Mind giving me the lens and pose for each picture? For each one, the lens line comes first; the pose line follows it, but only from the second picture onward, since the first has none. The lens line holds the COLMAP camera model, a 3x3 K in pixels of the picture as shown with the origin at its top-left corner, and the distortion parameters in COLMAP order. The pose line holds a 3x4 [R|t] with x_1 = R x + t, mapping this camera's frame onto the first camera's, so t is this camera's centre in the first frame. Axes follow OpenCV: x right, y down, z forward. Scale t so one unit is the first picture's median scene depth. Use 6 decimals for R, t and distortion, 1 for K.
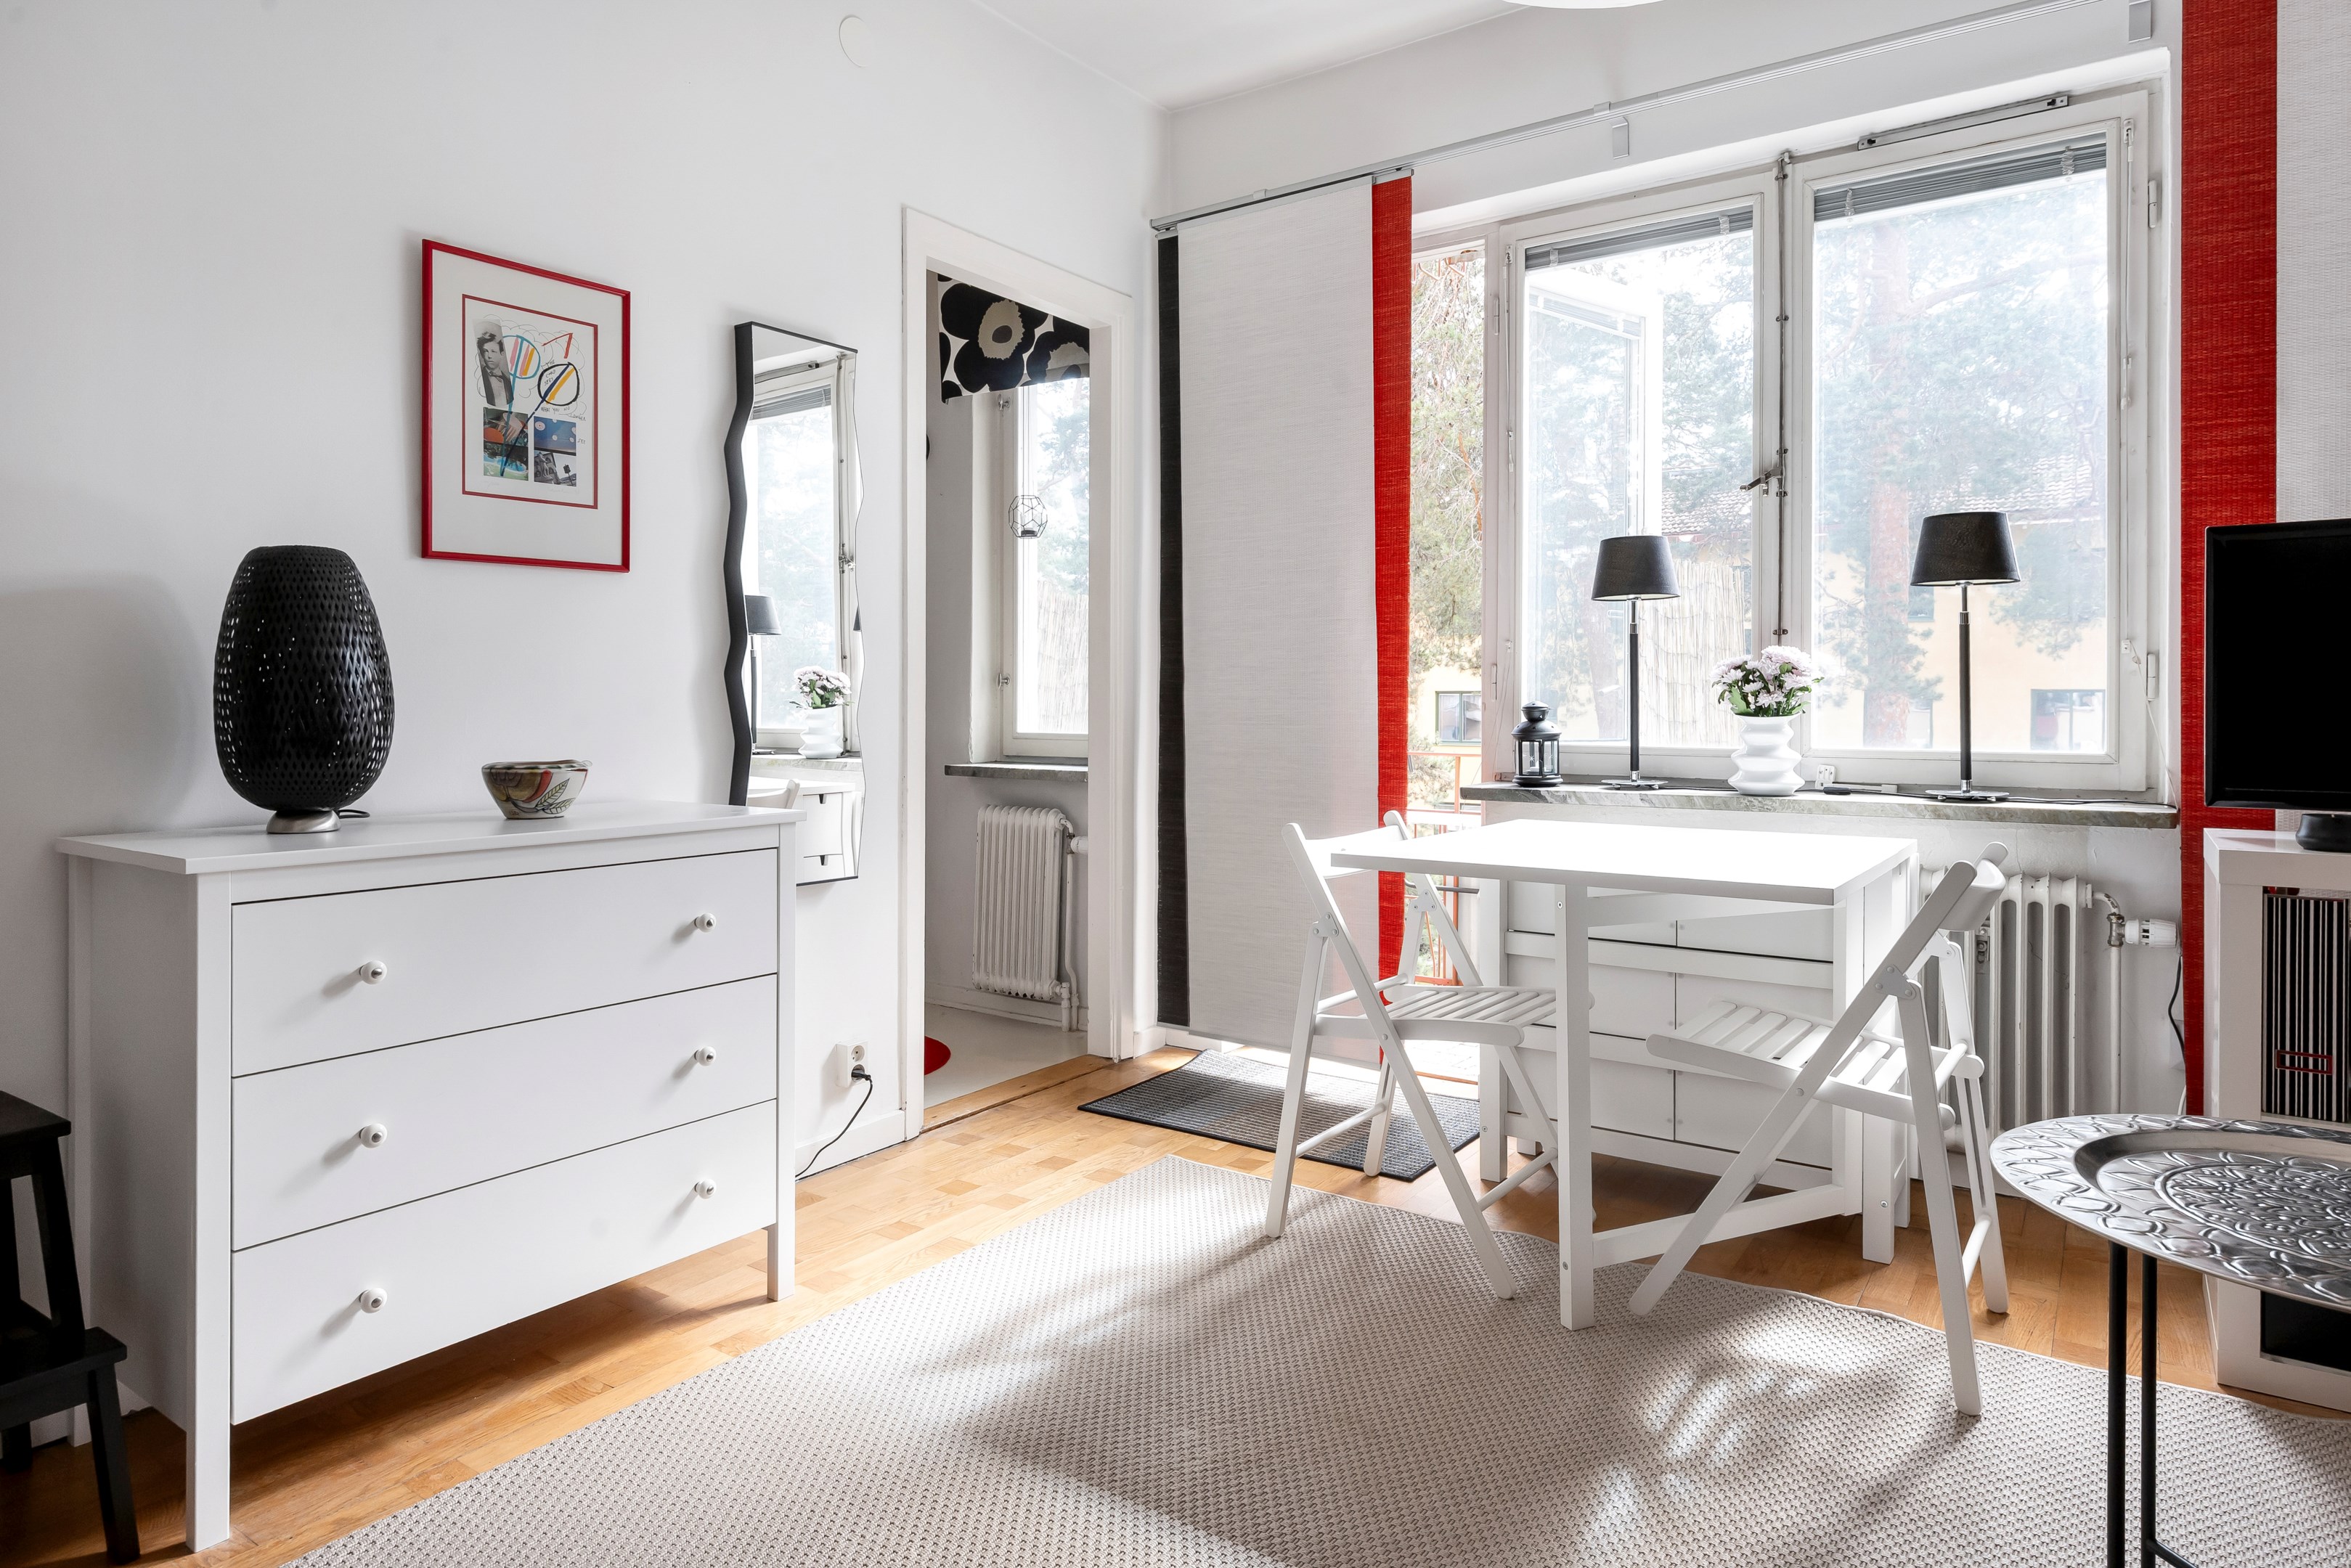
lens RADIAL K [[1395.9, 0, 1177.5], [0, 1395.9, 707.4], [0, 0, 1]] dist [-0.001456, -0.001449]
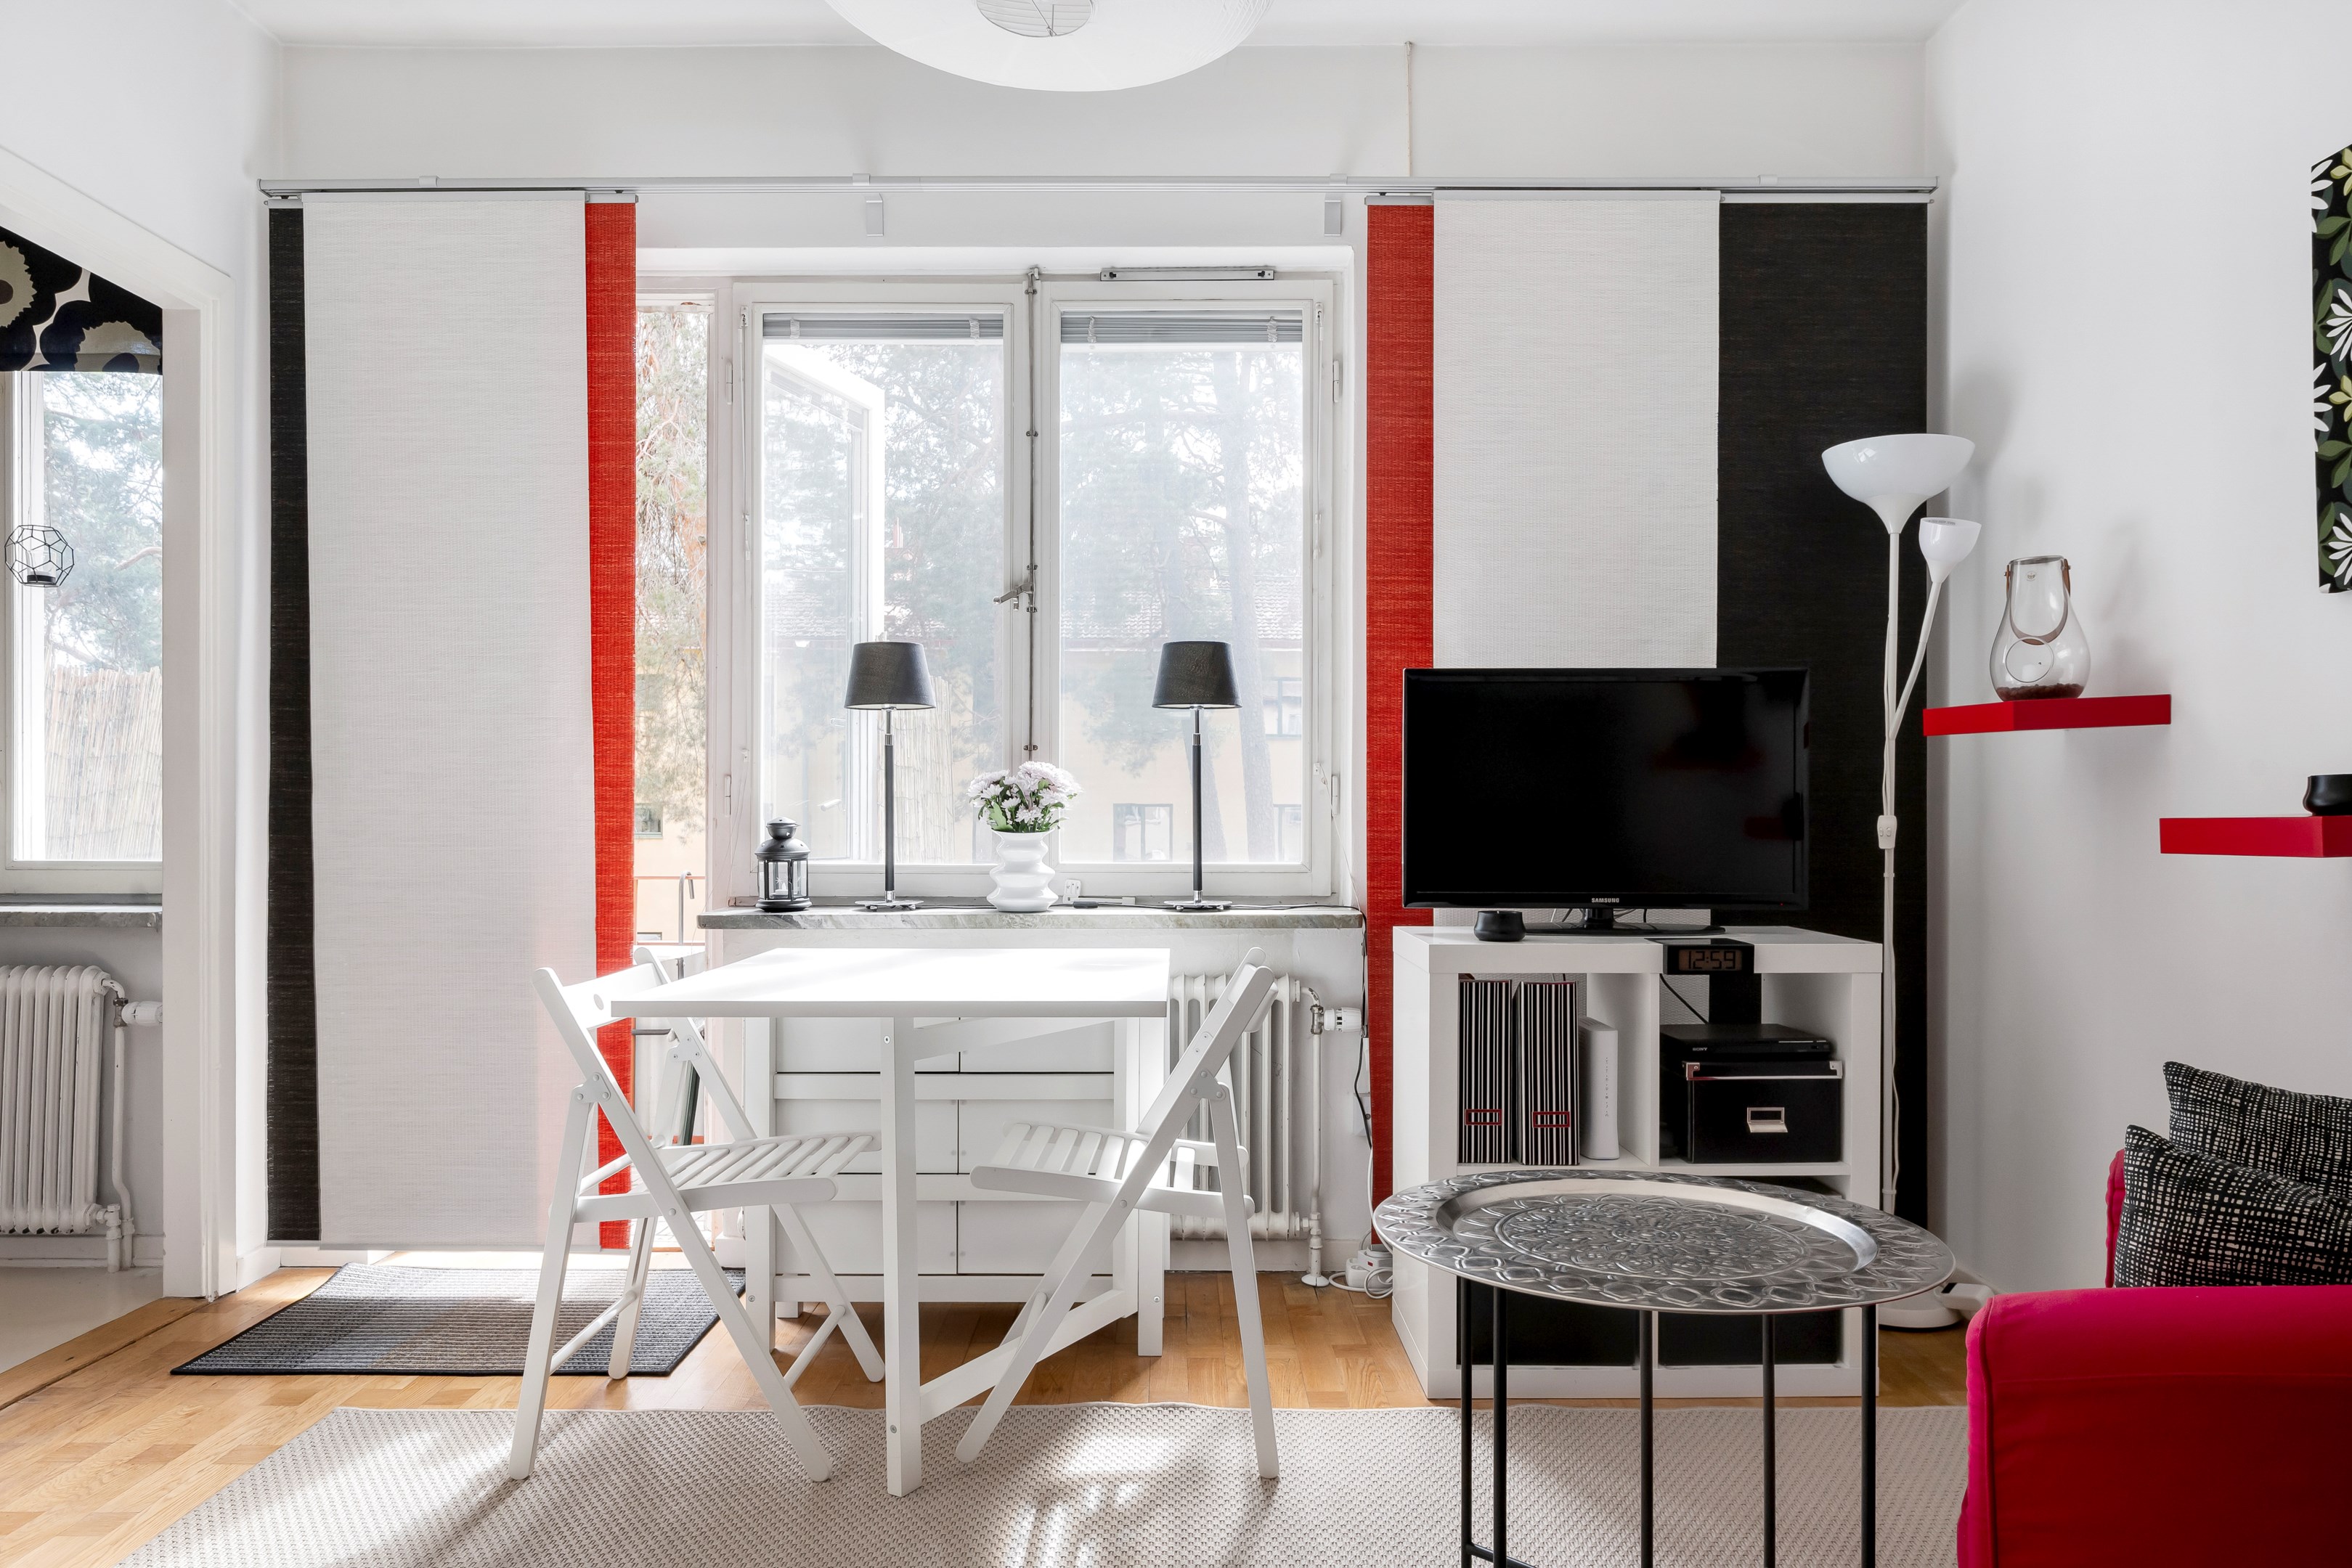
lens RADIAL K [[1510.7, 0, 1178.3], [0, 1510.7, 827.4], [0, 0, 1]] dist [0.000262, -0.004118]
pose [[0.817079, -0.004585, 0.576507, -0.109367], [0.001995, 0.999985, 0.005125, -0.002447], [-0.576522, -0.003037, 0.817076, 0.057091]]
